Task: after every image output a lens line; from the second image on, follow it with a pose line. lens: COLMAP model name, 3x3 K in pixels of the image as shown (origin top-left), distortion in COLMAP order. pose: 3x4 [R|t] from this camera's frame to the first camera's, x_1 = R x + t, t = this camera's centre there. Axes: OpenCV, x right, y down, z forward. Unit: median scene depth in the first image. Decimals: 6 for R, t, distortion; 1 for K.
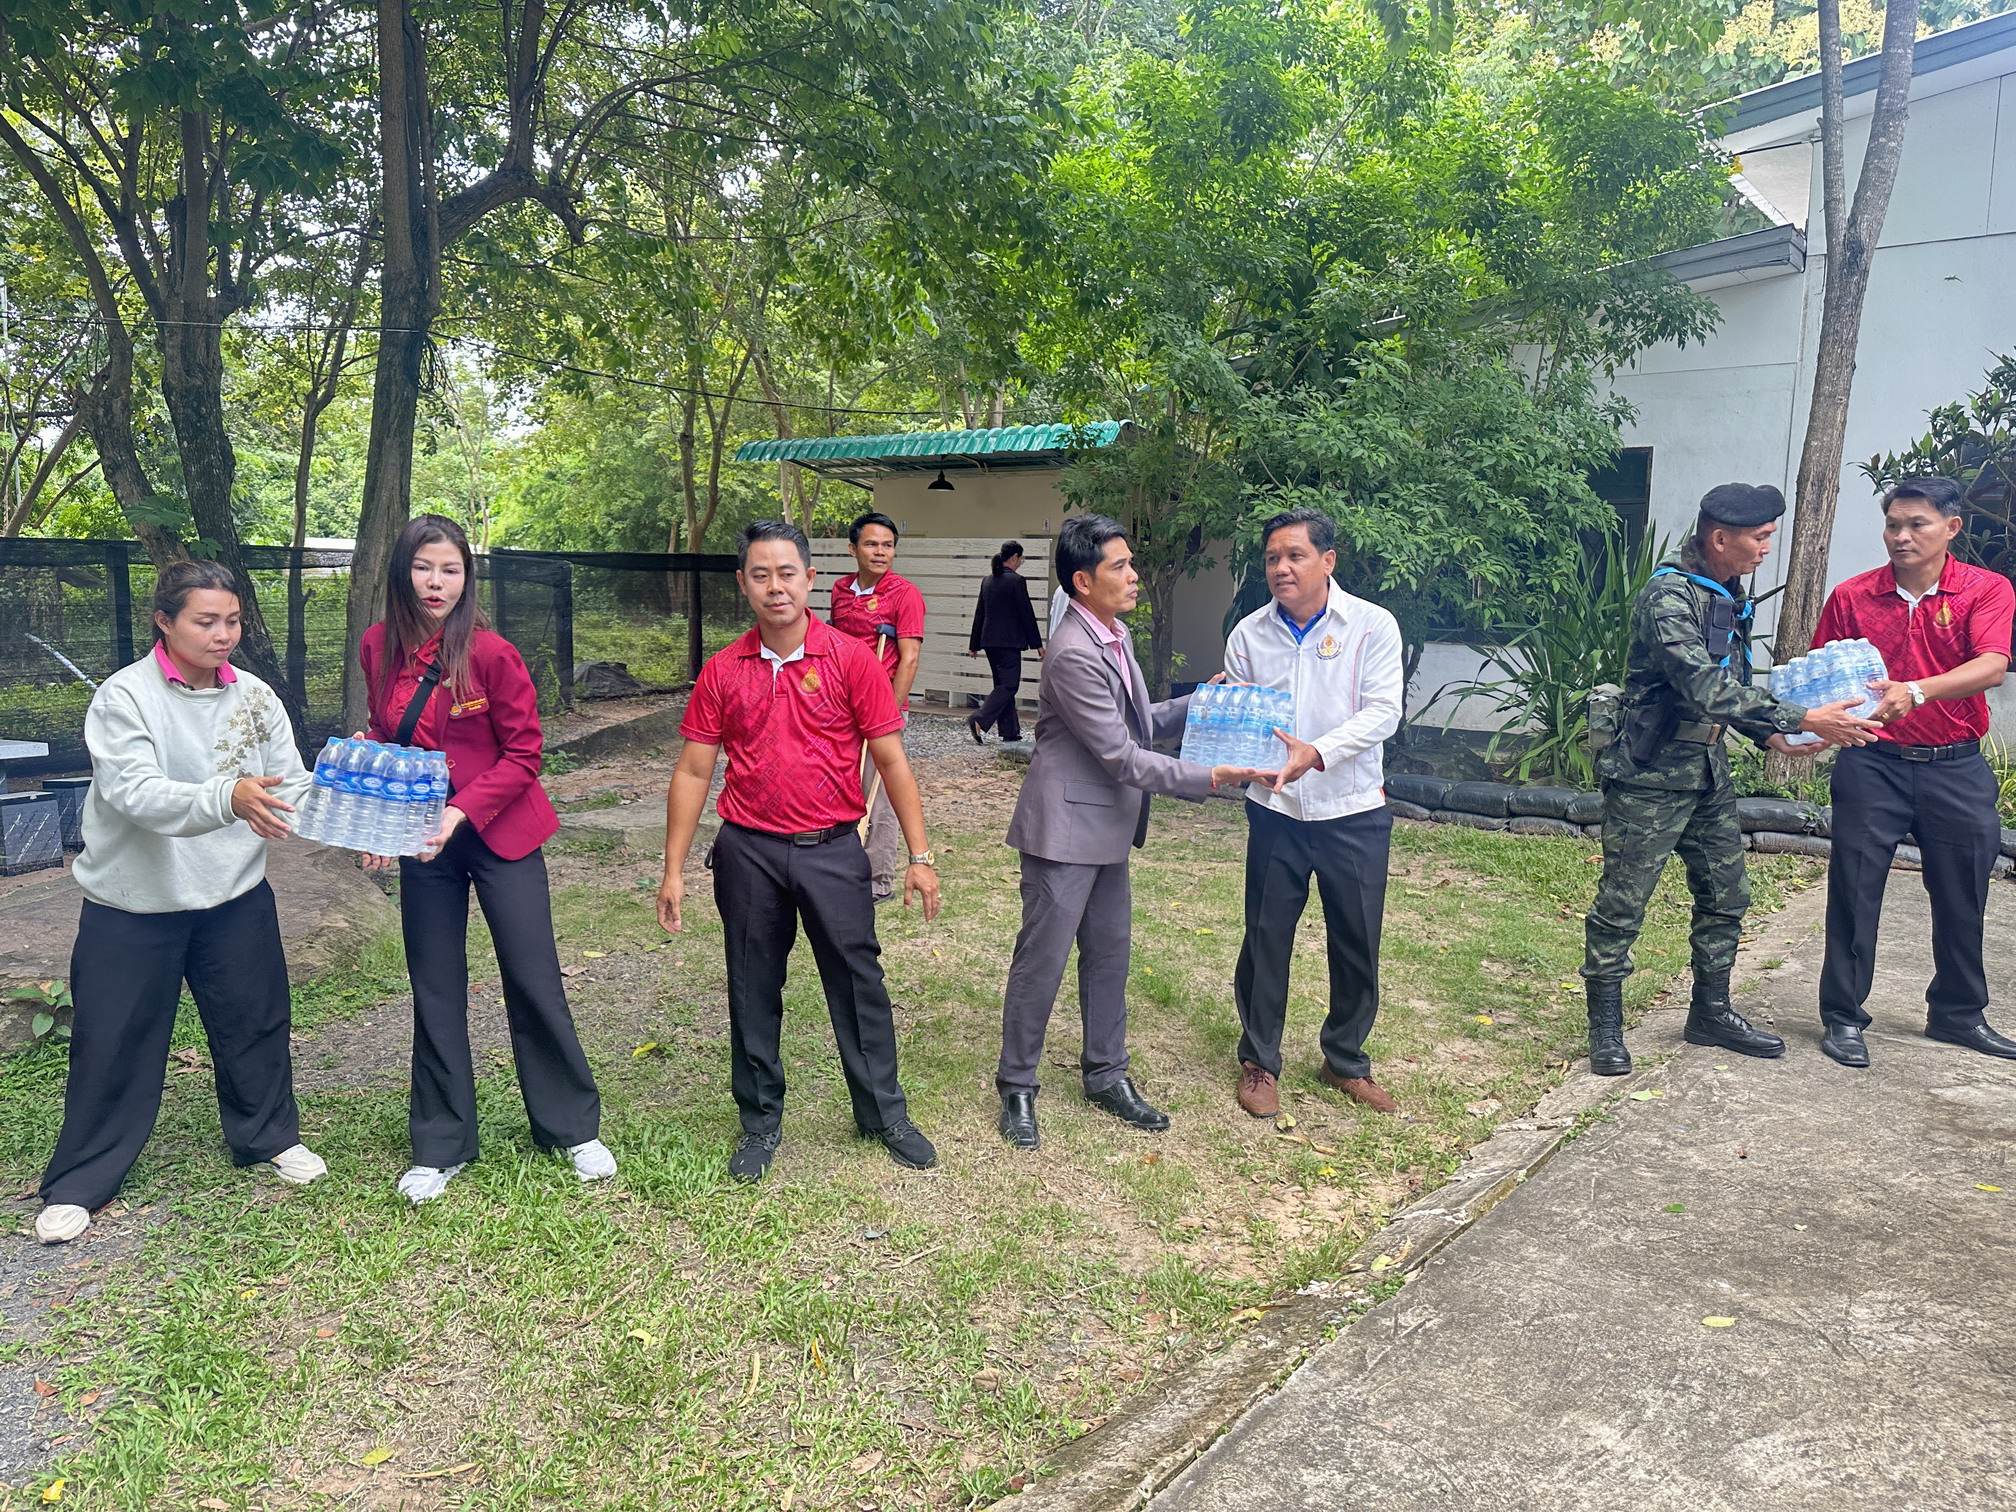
lens RADIAL K [[1441.3, 0, 1002.5], [0, 1441.3, 744.9], [0, 0, 1]] dist [0.016981, -0.038020]
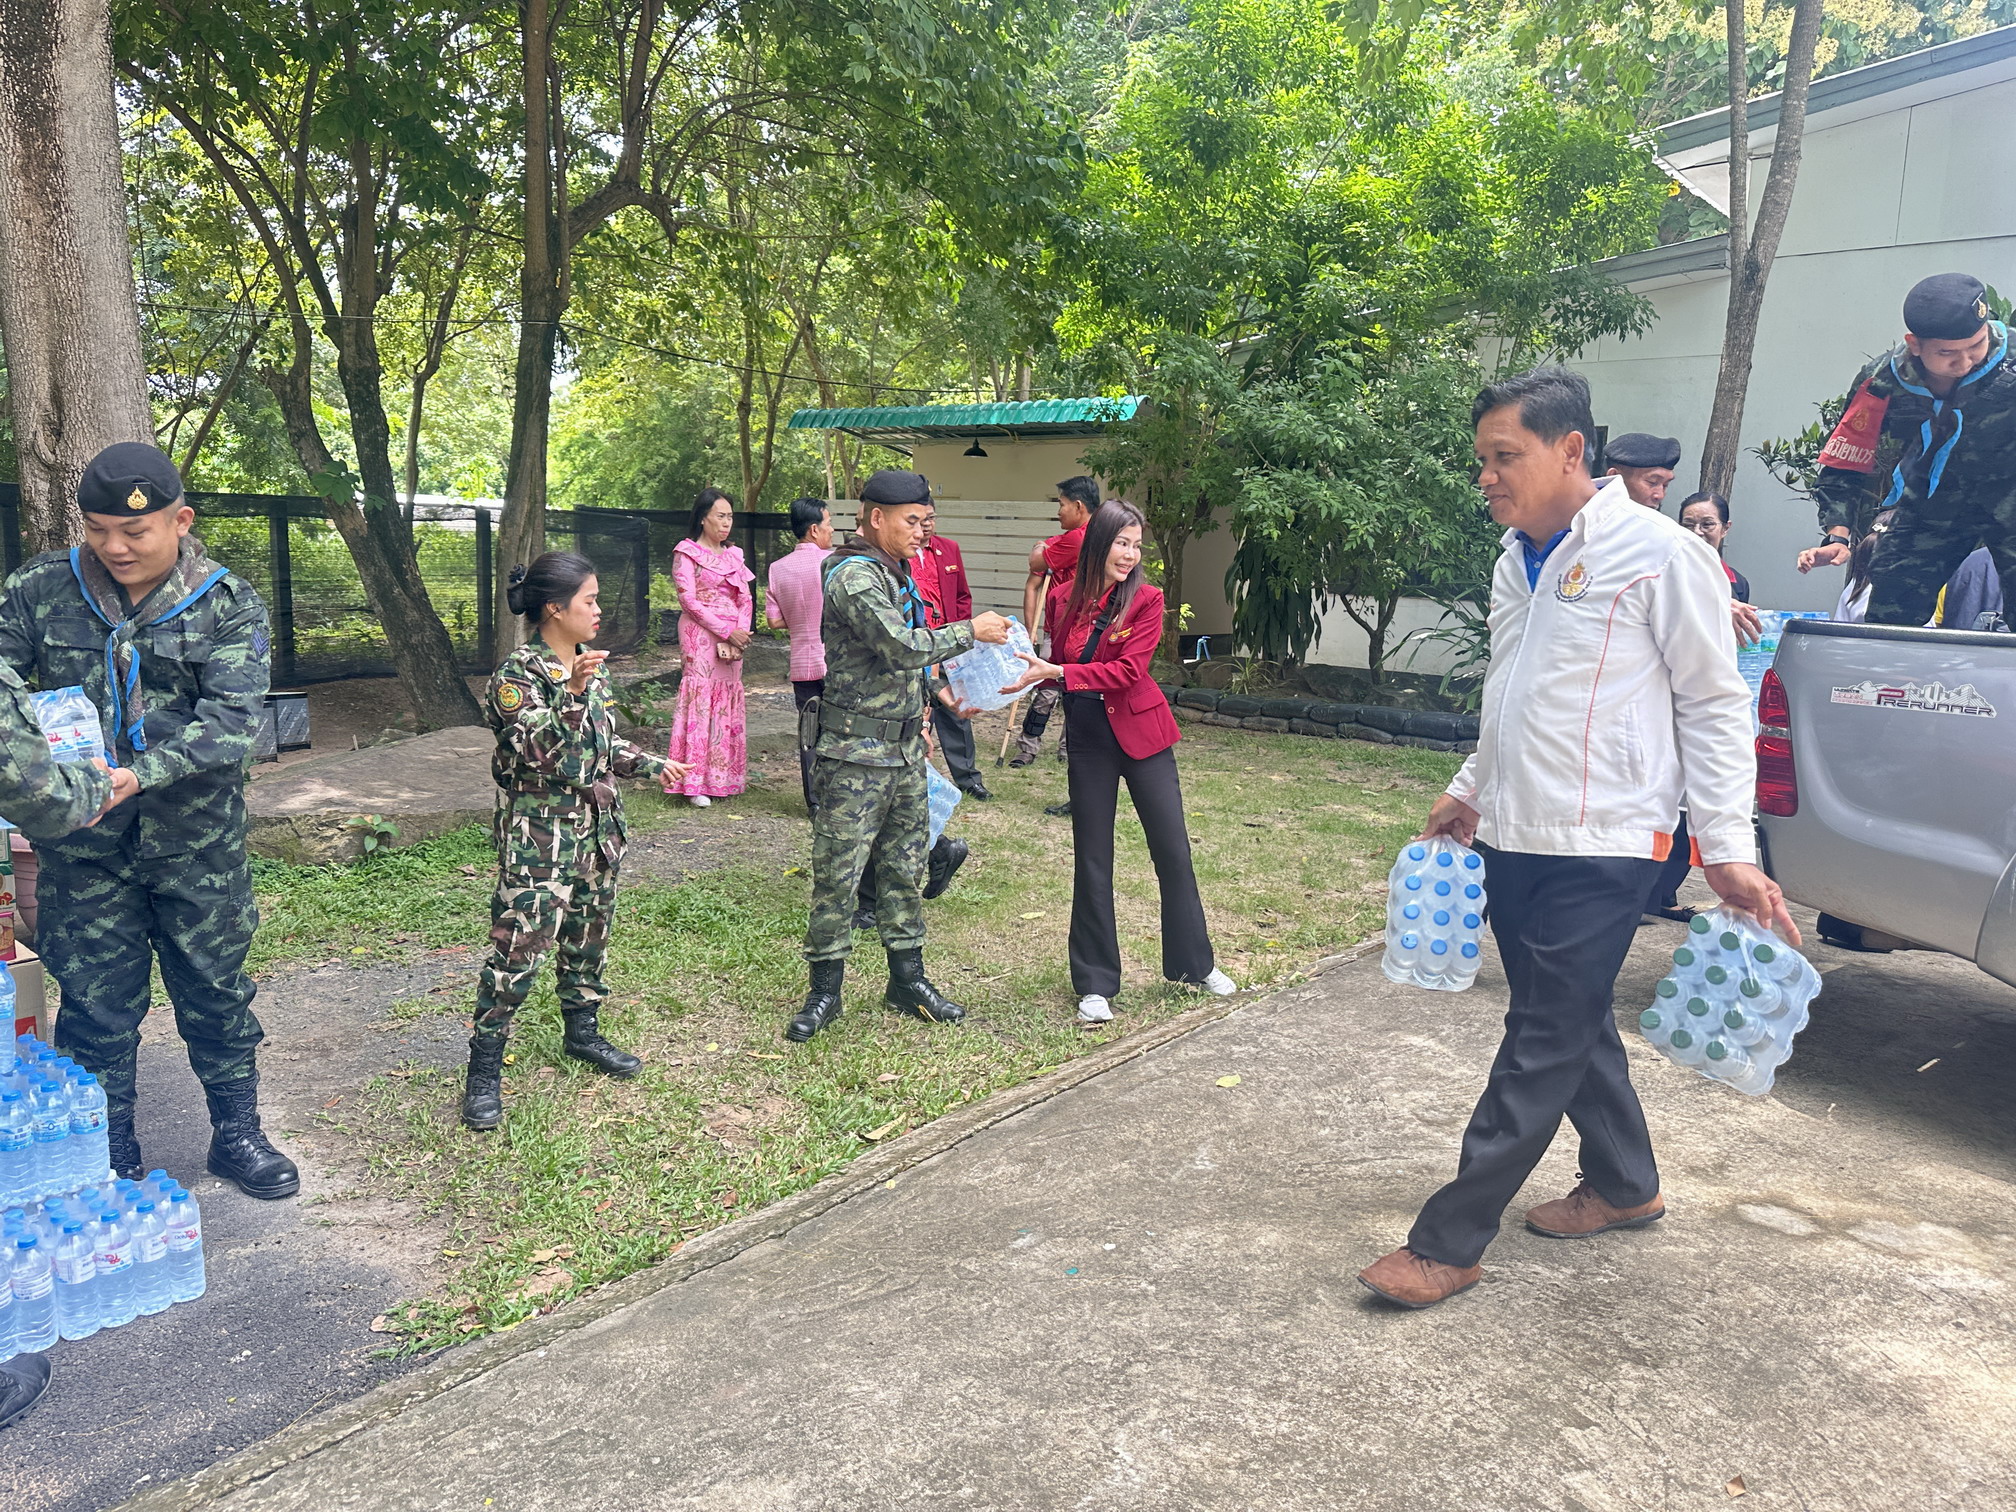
lens RADIAL K [[1441.3, 0, 1021.2], [0, 1441.3, 788.2], [0, 0, 1]] dist [0.016981, -0.038020]
pose [[0.999958, 0.008436, 0.003556, -0.014232], [-0.008625, 0.998353, 0.056723, 0.021632], [-0.003072, -0.056751, 0.998384, -0.177000]]
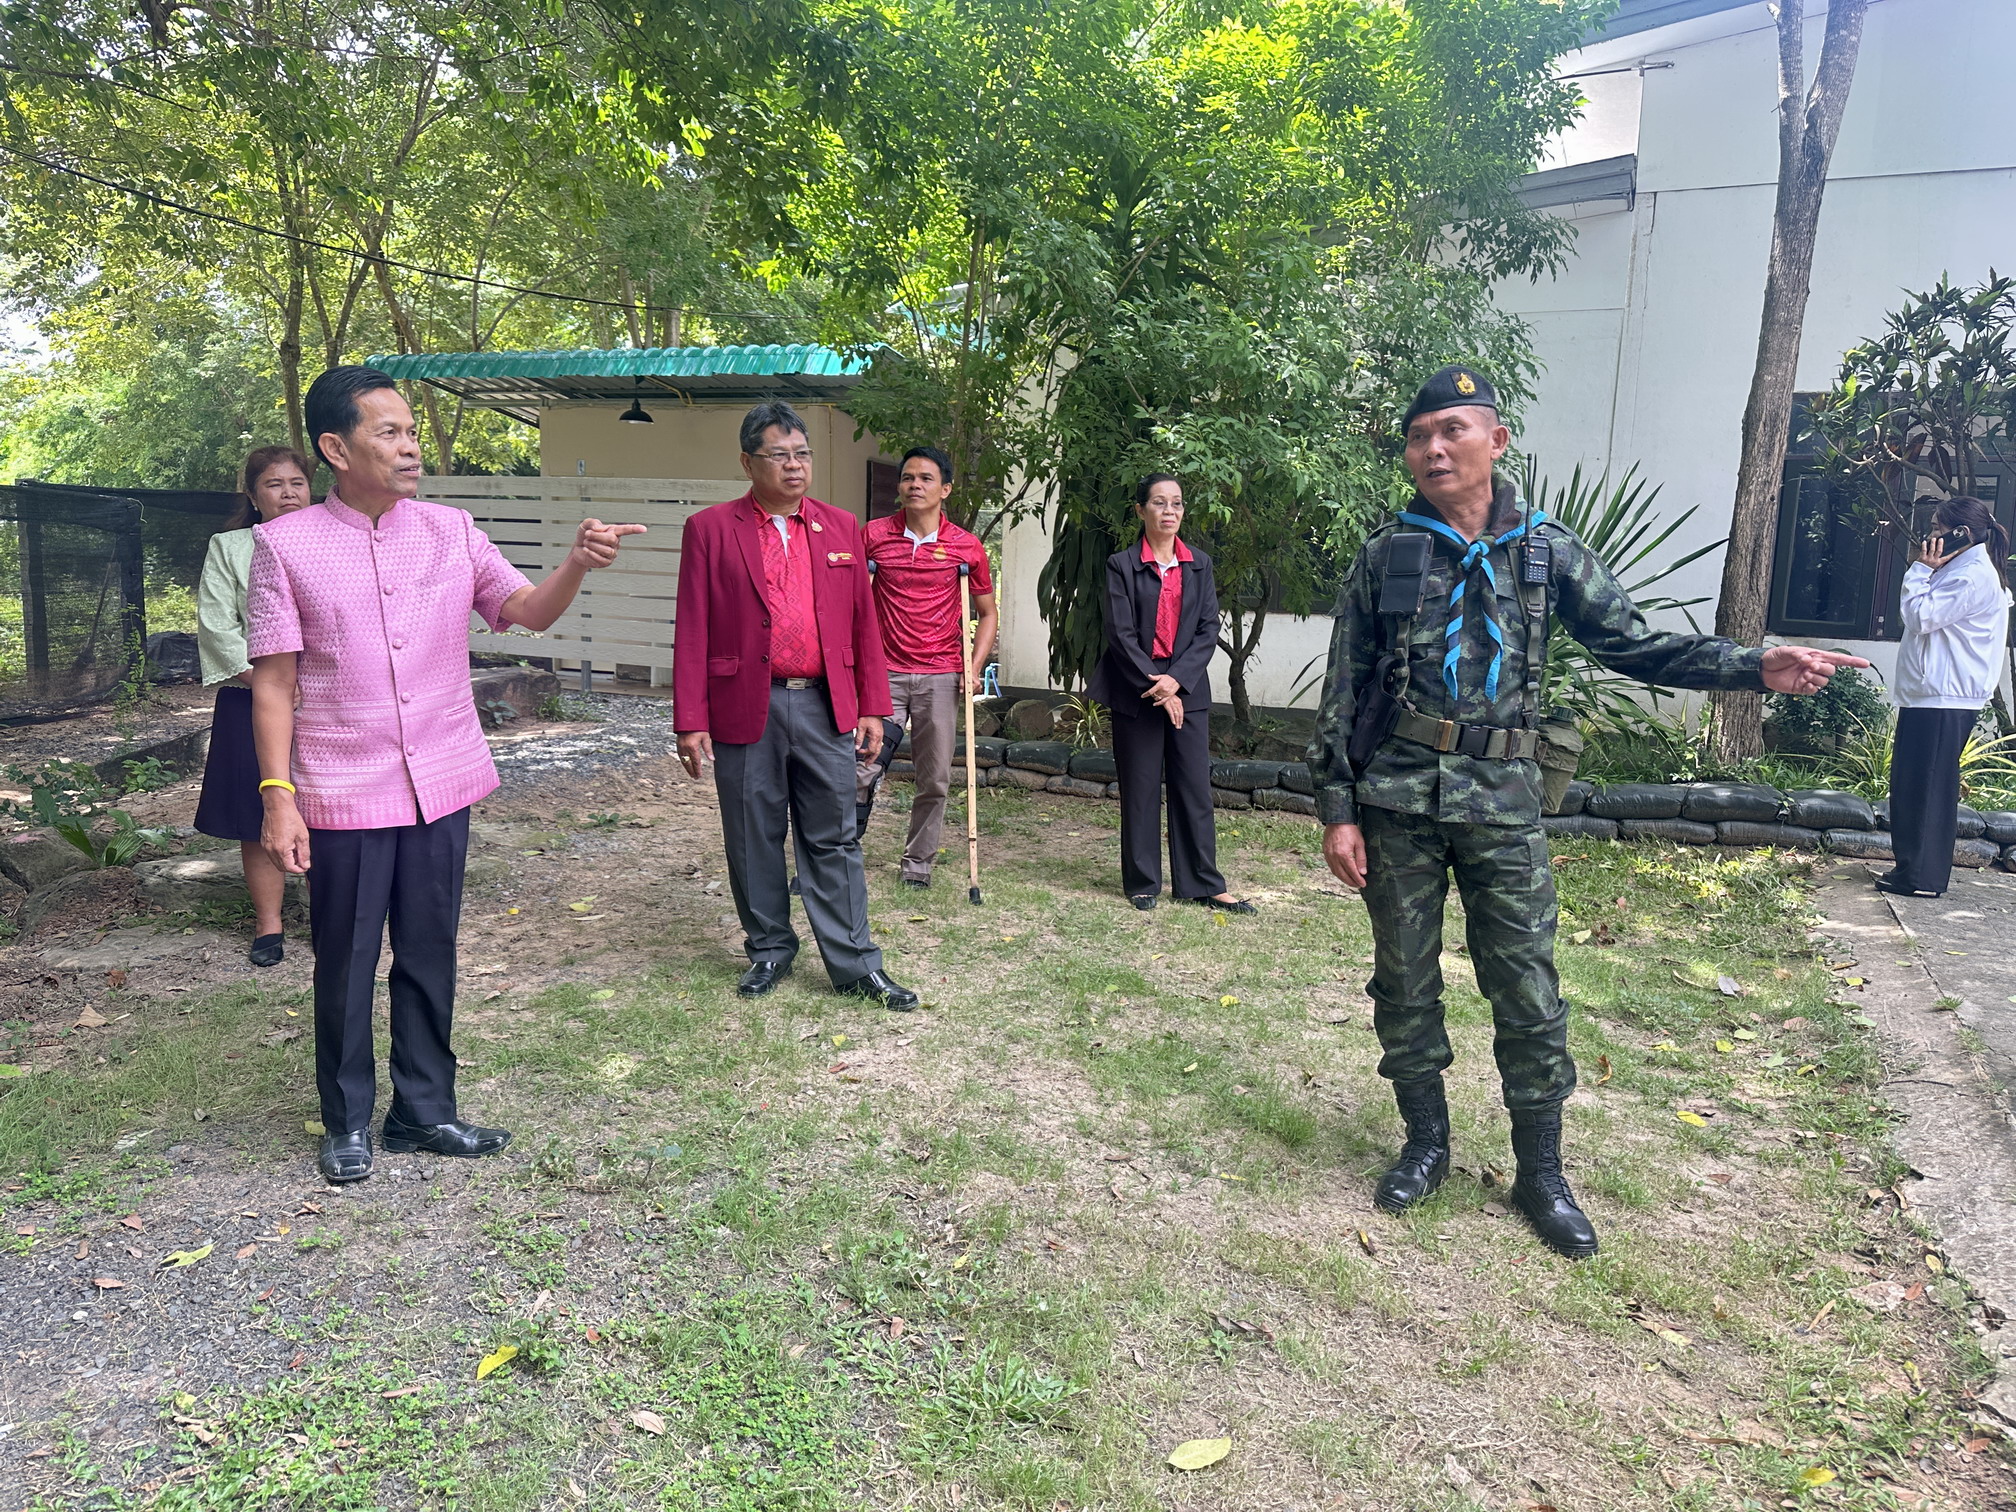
lens RADIAL K [[1441.3, 0, 1026.0], [0, 1441.3, 771.1], [0, 0, 1]] dist [0.016981, -0.038020]
pose [[0.959924, -0.027224, 0.278936, -0.095555], [0.017117, 0.999108, 0.038606, -0.008421], [-0.279738, -0.032284, 0.959533, 0.211836]]
